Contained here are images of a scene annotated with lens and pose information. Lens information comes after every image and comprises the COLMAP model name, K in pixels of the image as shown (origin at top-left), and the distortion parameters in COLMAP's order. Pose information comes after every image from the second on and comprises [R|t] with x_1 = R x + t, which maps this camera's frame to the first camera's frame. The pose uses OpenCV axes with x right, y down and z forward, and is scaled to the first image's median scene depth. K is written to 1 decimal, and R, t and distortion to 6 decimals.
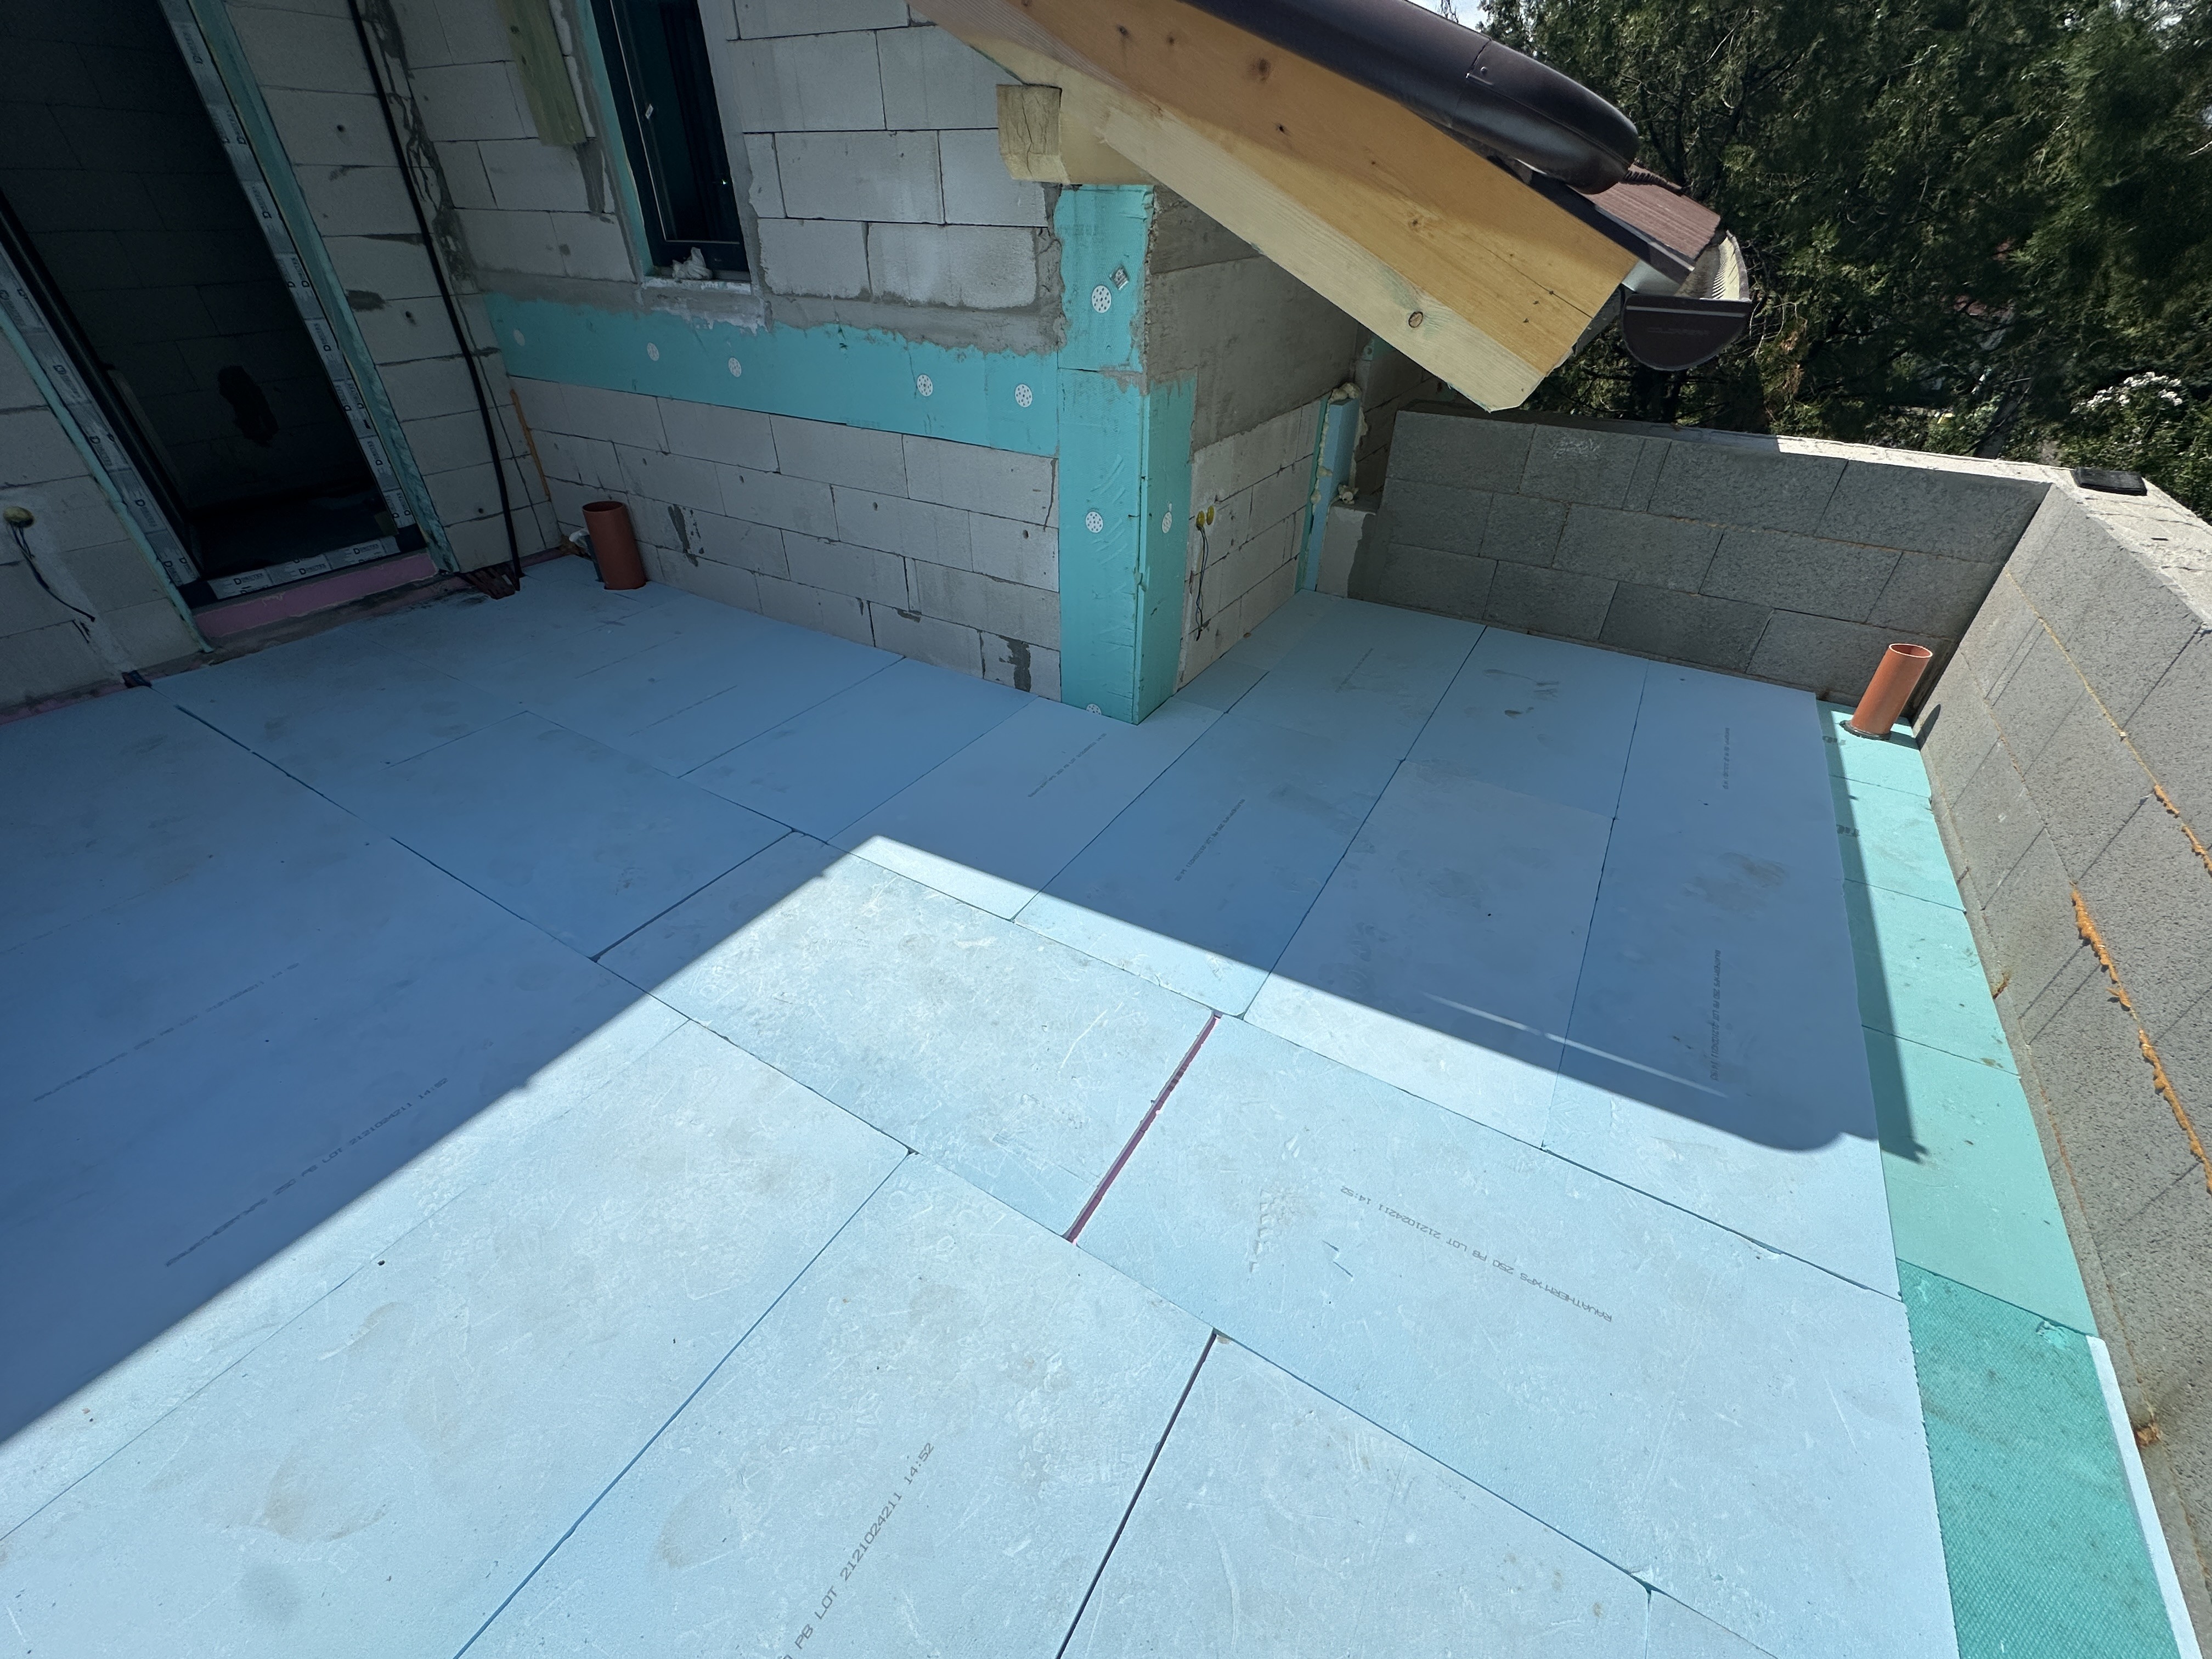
lens RADIAL K [[885.5, 0, 1110.3], [0, 885.5, 831.5], [0, 0, 1]] dist [-0.002835, -0.000284]
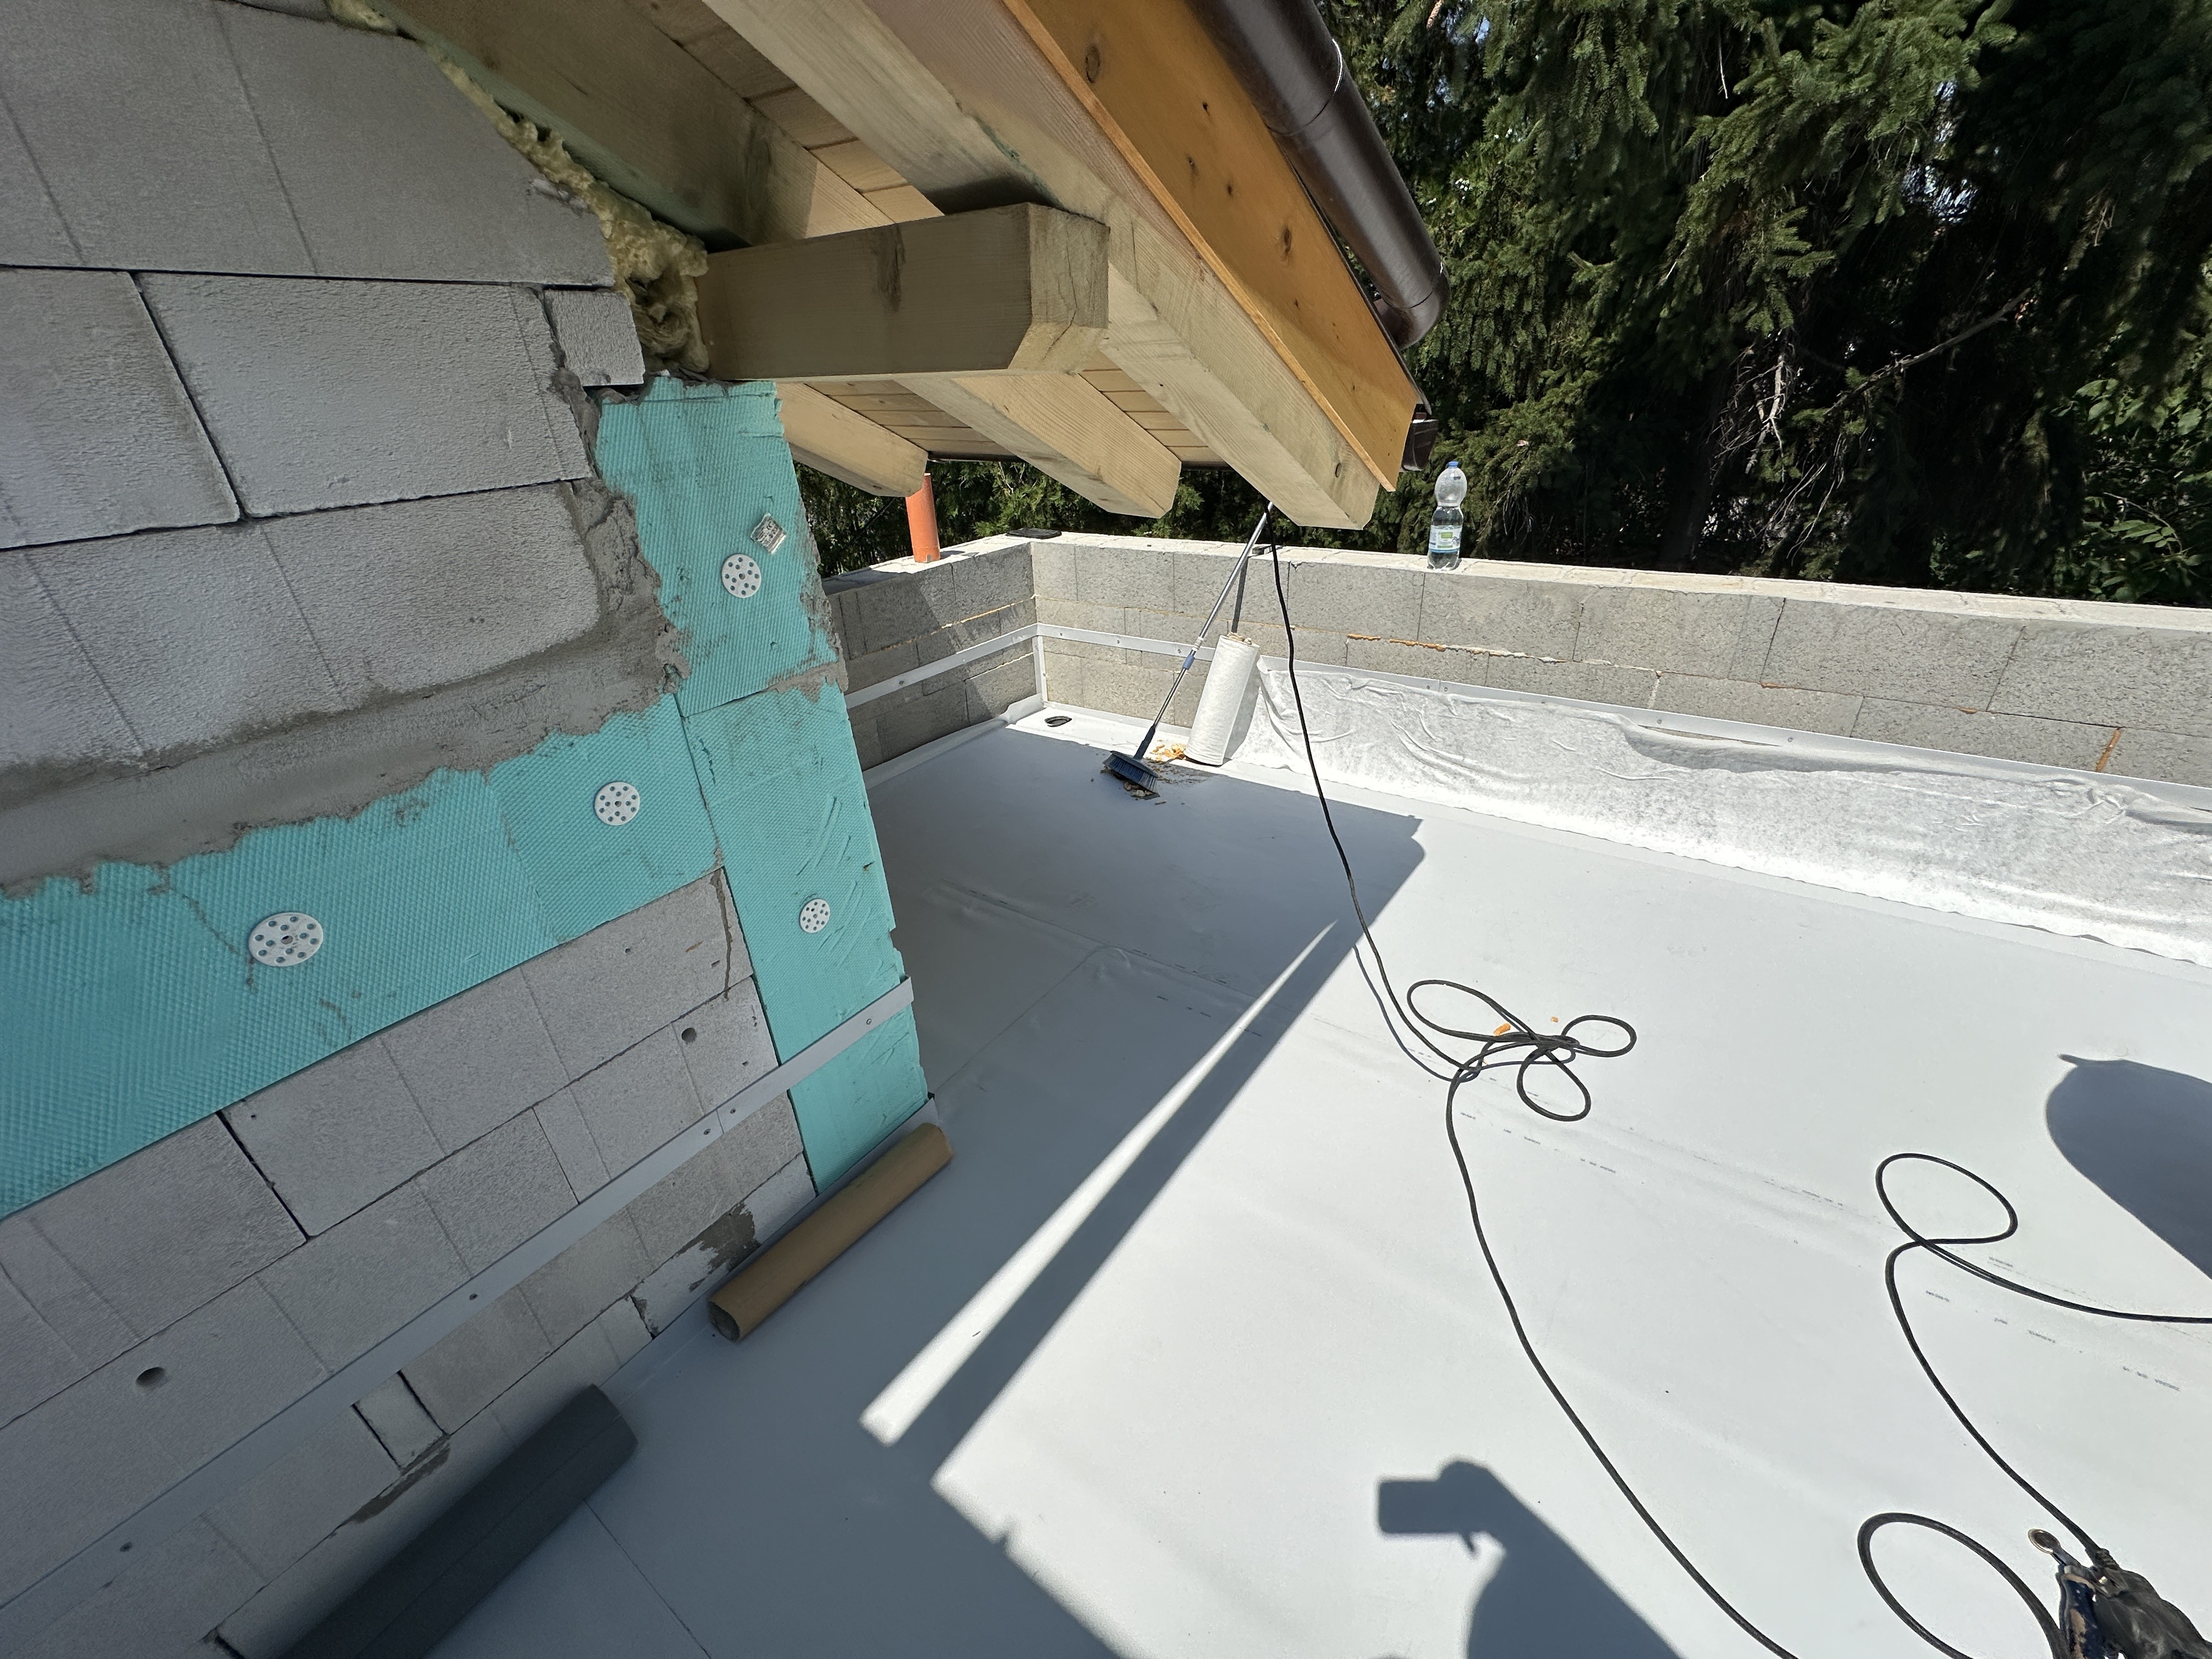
lens RADIAL K [[885.5, 0, 1109.2], [0, 885.5, 826.0], [0, 0, 1]] dist [-0.002835, -0.000284]
pose [[0.078401, -0.475372, 0.876285, -0.522066], [0.614355, 0.715286, 0.333067, -0.505613], [-0.785125, 0.512238, 0.348126, 0.670560]]
